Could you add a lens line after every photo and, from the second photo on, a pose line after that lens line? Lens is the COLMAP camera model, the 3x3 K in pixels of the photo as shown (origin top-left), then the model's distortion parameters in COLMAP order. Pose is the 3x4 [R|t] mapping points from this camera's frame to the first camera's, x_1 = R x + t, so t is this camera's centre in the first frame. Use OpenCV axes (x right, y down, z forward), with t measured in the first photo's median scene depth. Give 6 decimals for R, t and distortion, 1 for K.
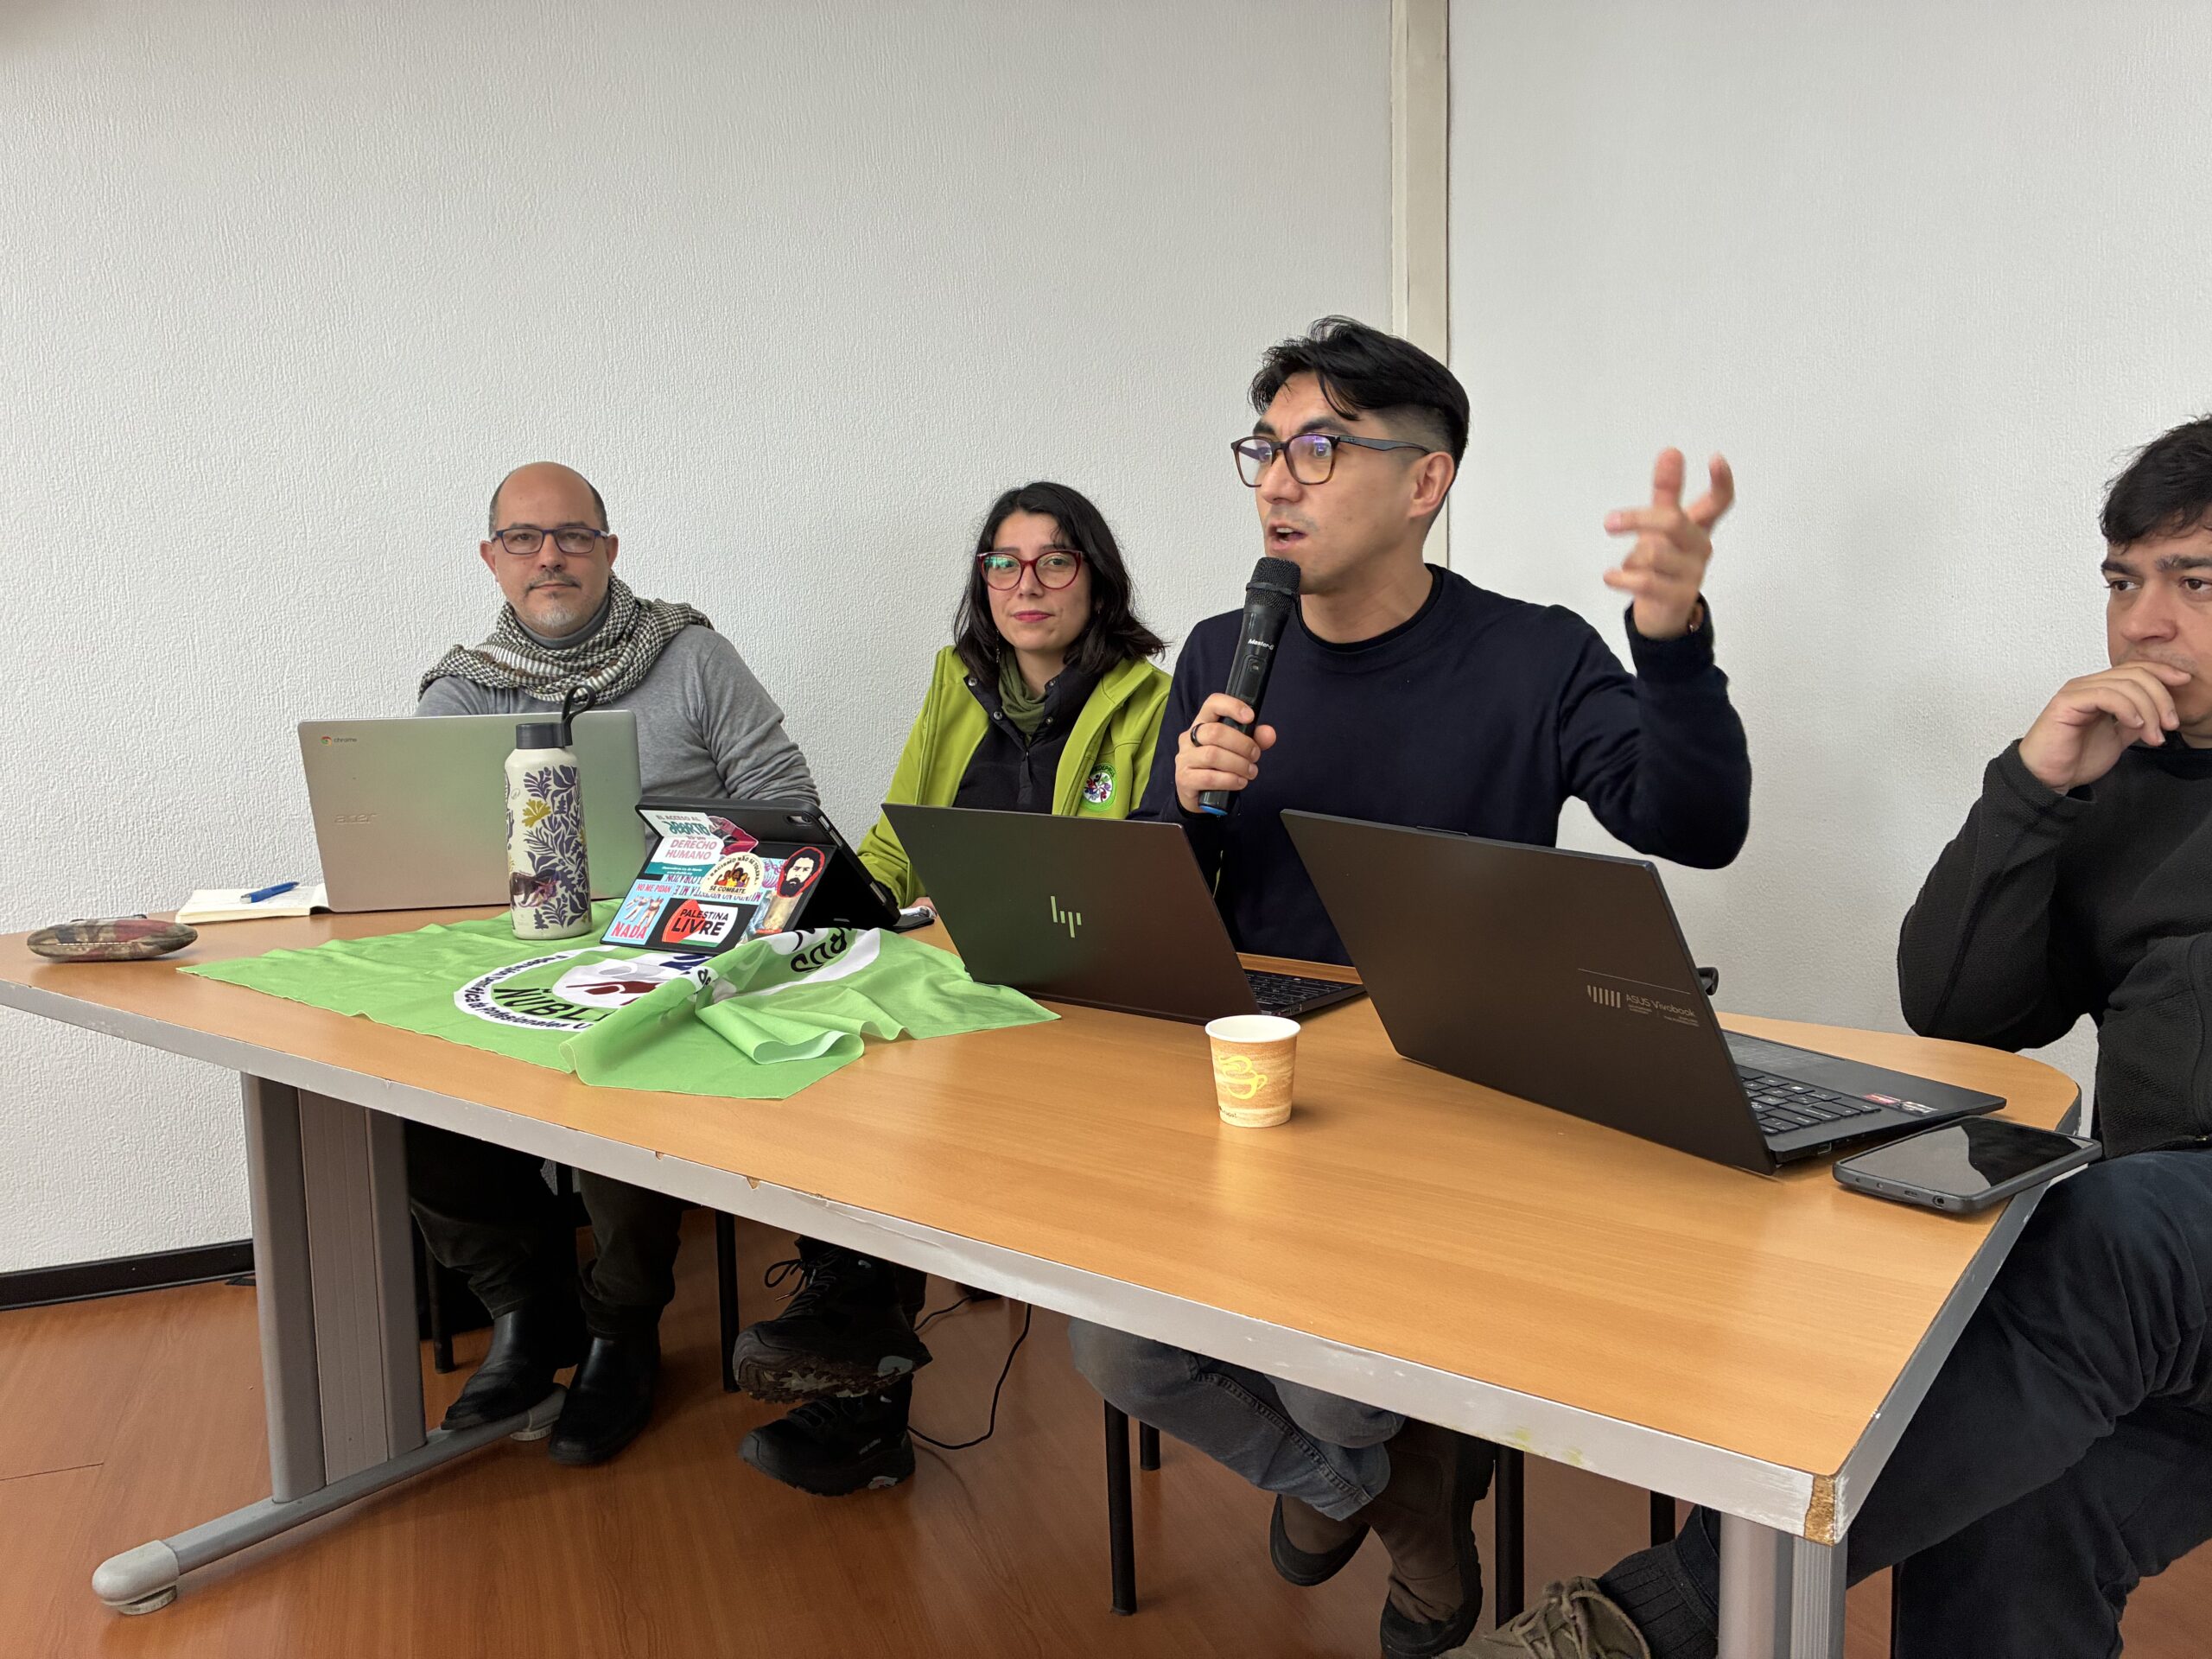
lens RADIAL K [[1709.0, 0, 1110.0], [0, 1709.0, 824.2], [0, 0, 1]] dist [0.061744, -0.080282]
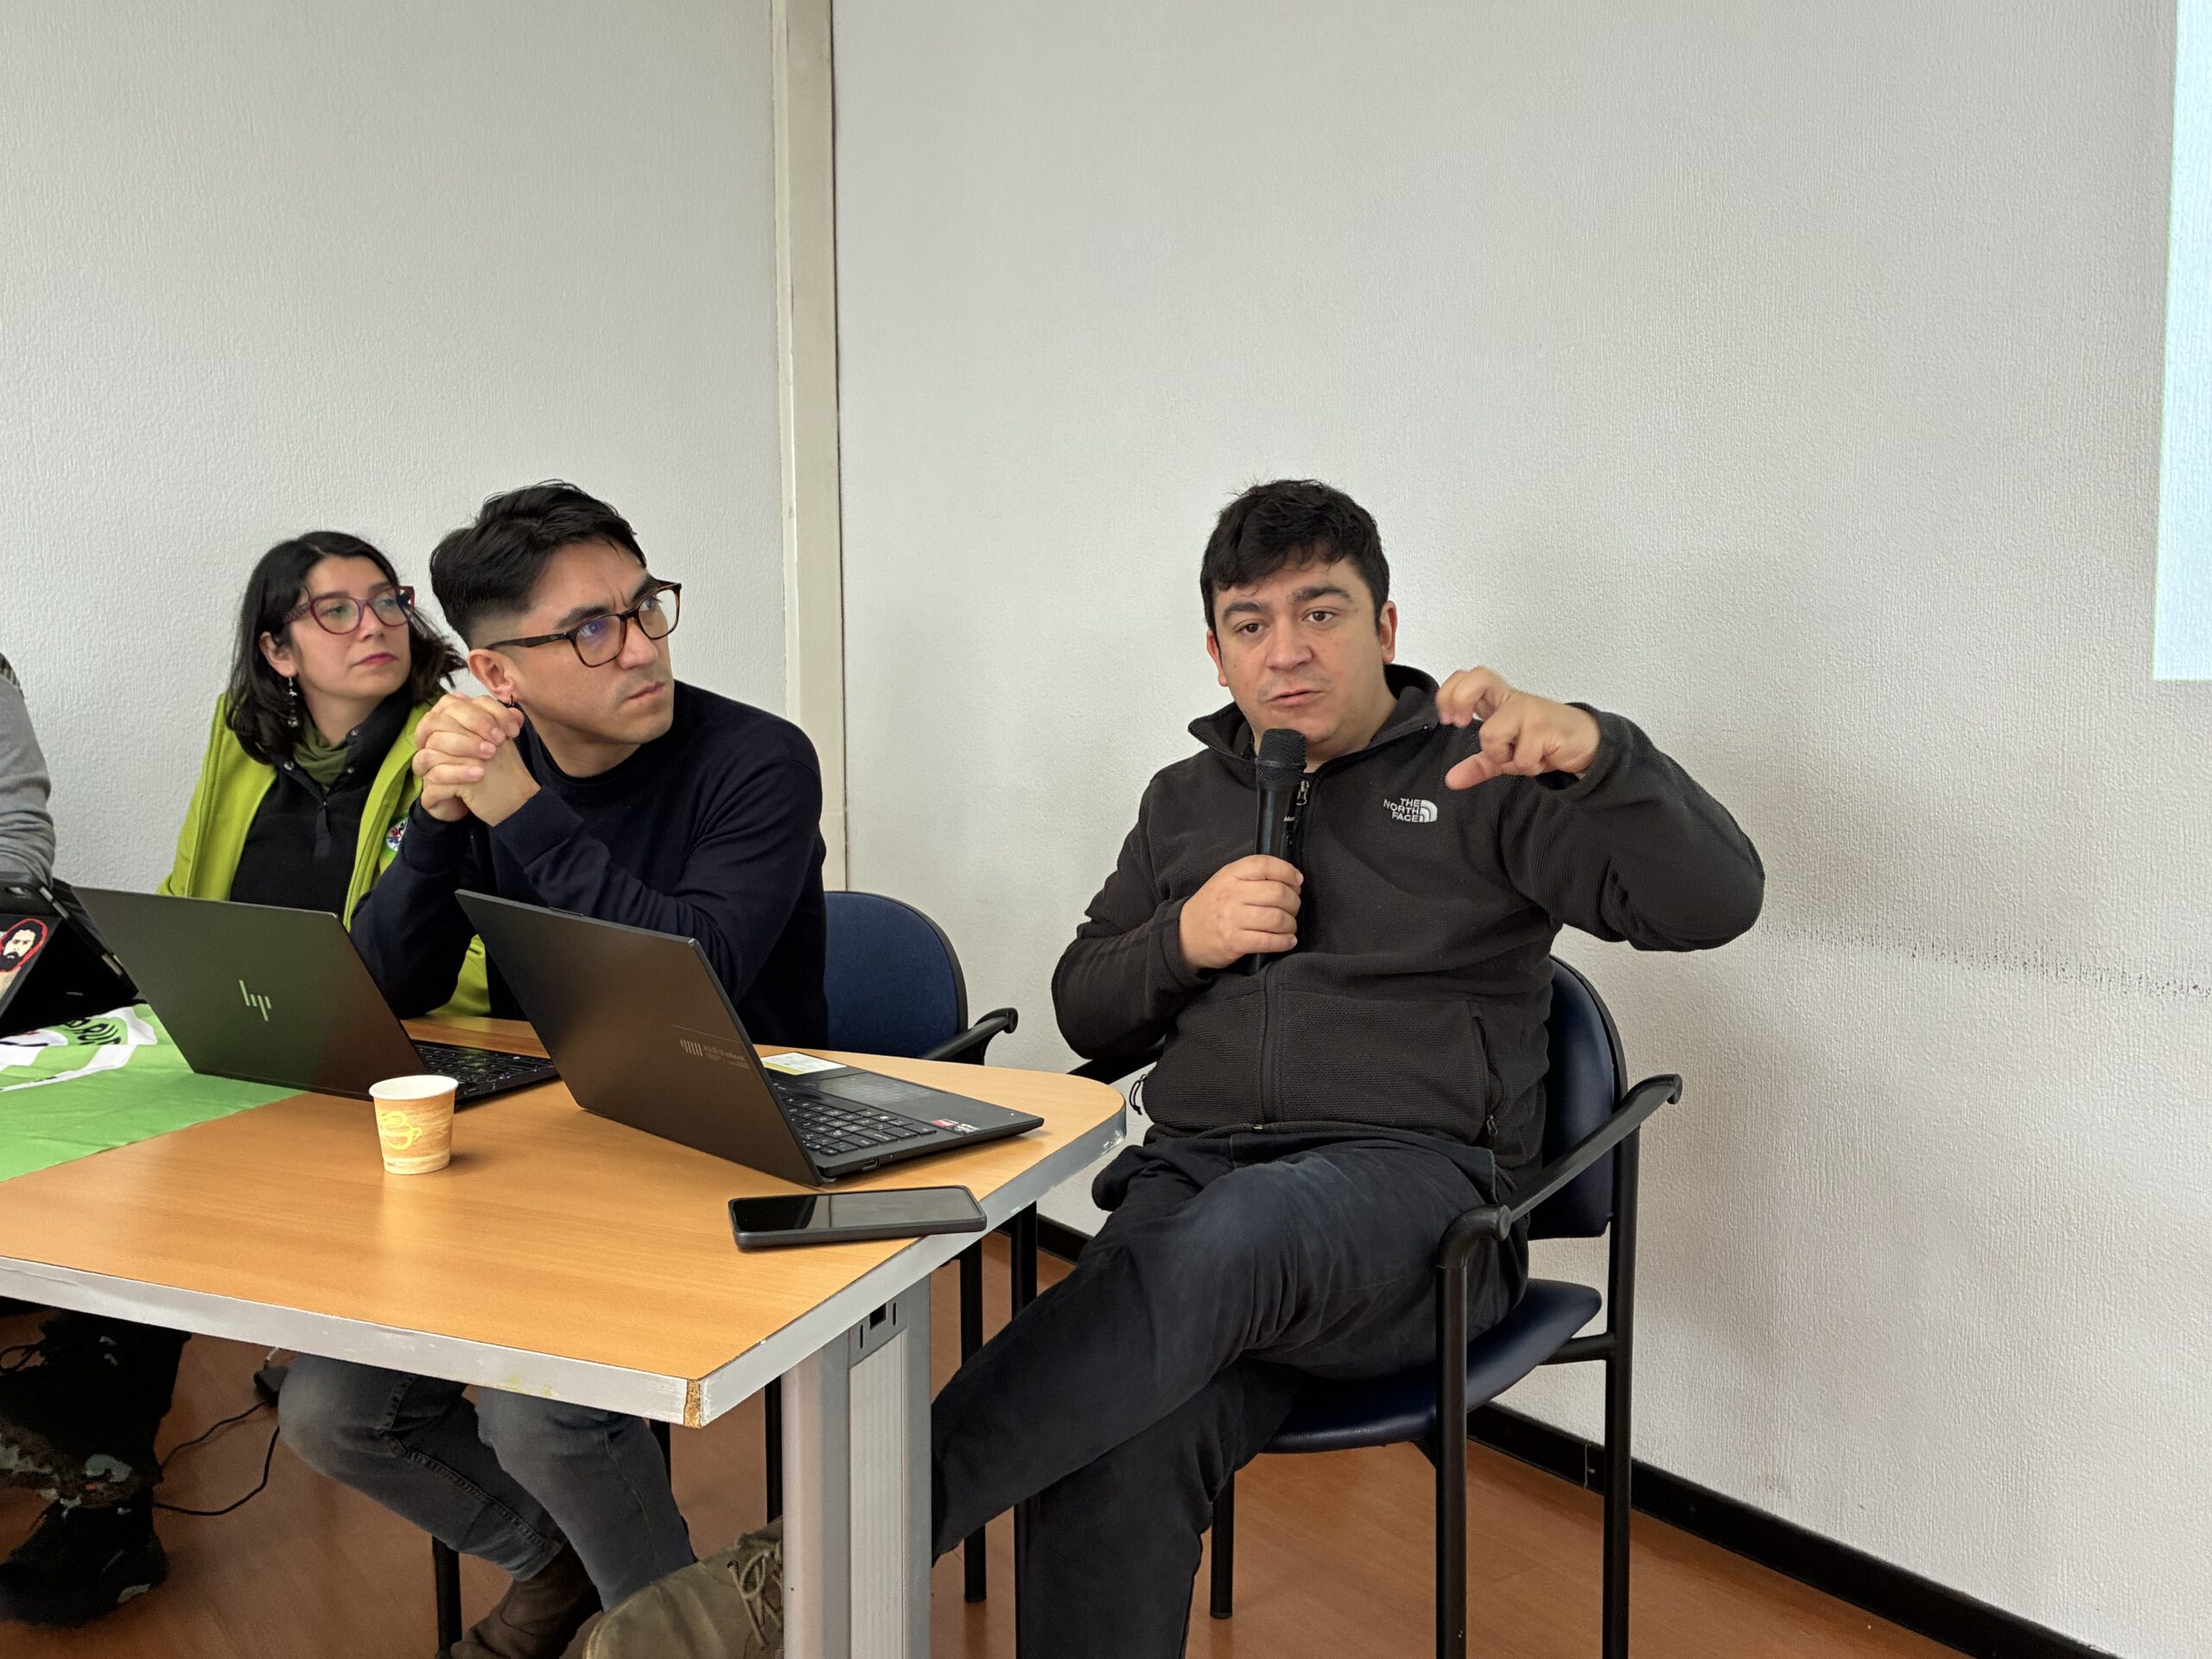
lens RADIAL K [[2045.6, 0, 1111.4], [0, 2045.6, 818.3], [0, 0, 1]] dist [0.048063, 0.000000]
pose [[0.967263, -0.003214, 0.253757, 0.118325], [0.005911, 0.999934, -0.009866, -0.028578], [-0.253708, 0.011043, 0.967218, -0.289806]]
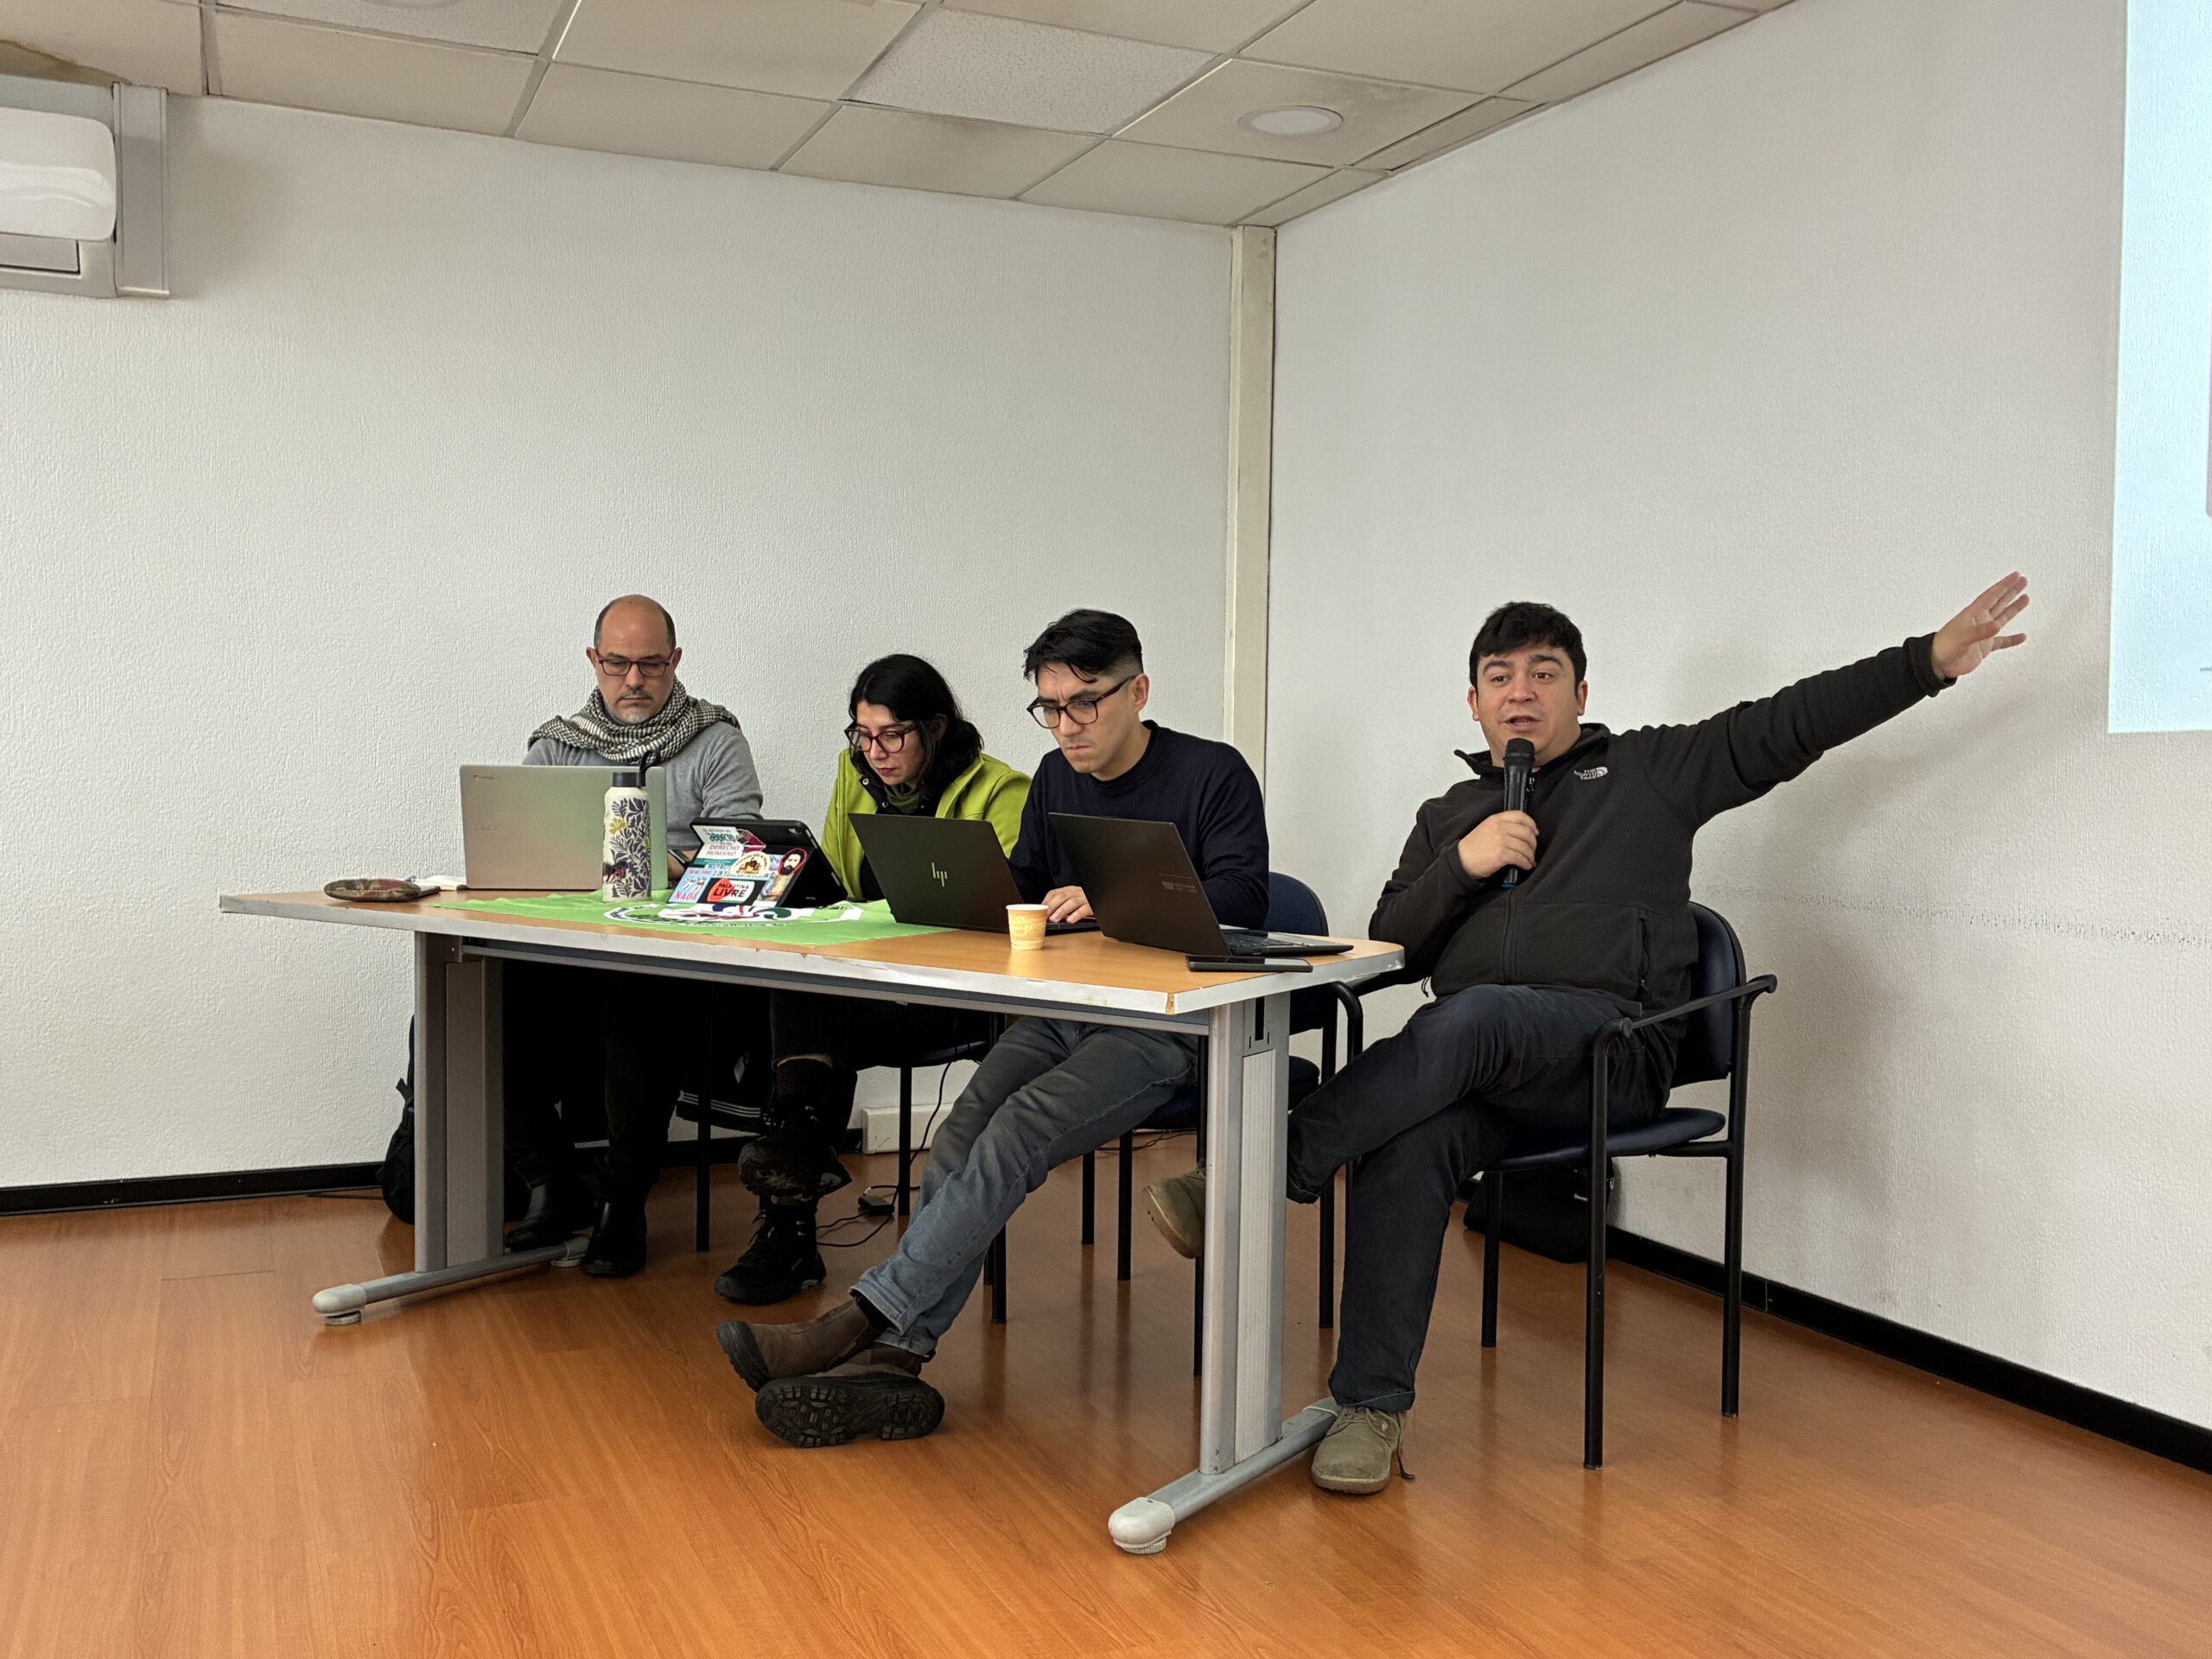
lens RADIAL K [[2045.6, 0, 1104.5], [0, 2045.6, 818.8], [0, 0, 1]] dist [0.048063, 0.000000]
pose [[0.998390, 0.037594, 0.042478, 0.040518], [-0.034111, 0.996215, -0.079948, 0.137582], [-0.045323, 0.078370, 0.995894, -1.046406]]
